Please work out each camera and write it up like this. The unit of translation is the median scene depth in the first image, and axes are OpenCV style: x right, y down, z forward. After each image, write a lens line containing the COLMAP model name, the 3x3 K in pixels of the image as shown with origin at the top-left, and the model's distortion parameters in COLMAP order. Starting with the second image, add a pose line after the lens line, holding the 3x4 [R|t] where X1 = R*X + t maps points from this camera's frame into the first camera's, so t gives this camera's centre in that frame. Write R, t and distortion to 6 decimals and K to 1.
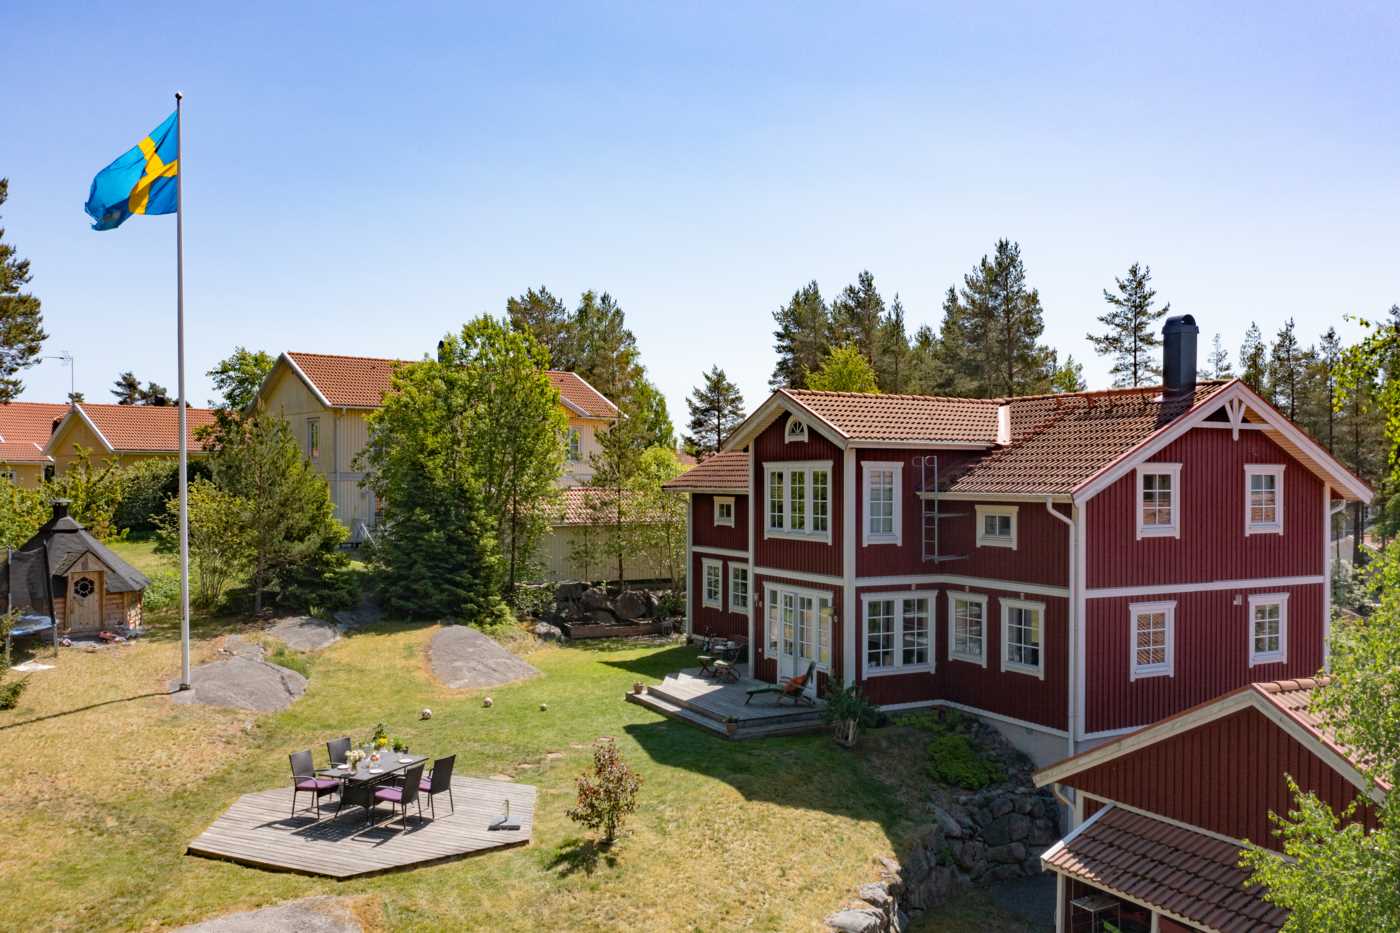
lens RADIAL K [[1193.8, 0, 731.7], [0, 1193.8, 481.6], [0, 0, 1]] dist [-0.010691, 0.007633]
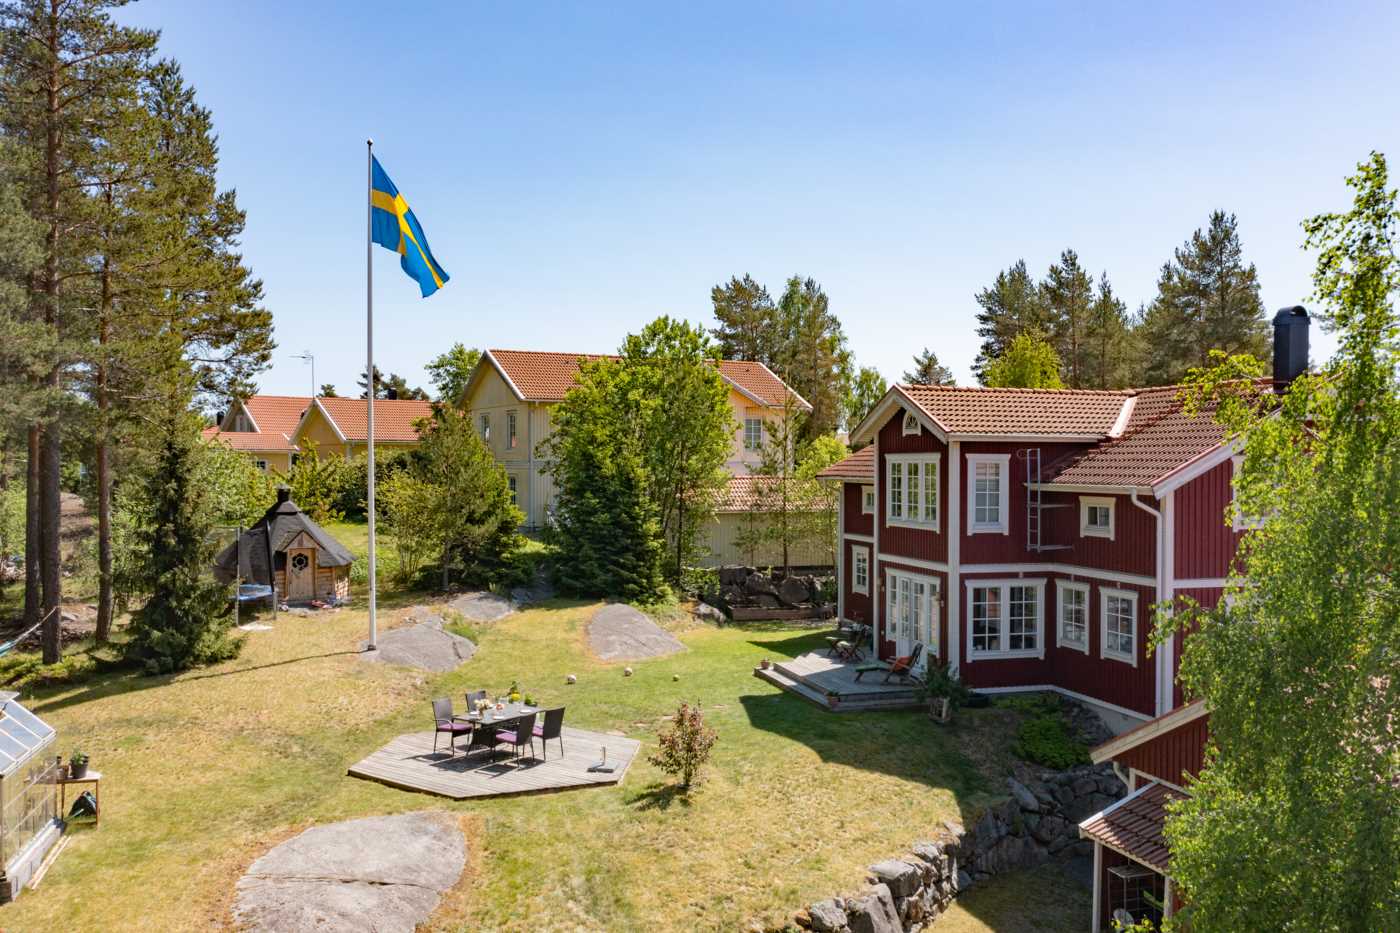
lens RADIAL K [[1252.9, 0, 700.0], [0, 1252.9, 466.5], [0, 0, 1]] dist [-0.002381, -0.001339]
pose [[0.975186, 0.001073, -0.221383, 0.121414], [-0.001107, 0.999999, -0.000033, -0.005462], [0.221383, 0.000277, 0.975187, -0.121944]]
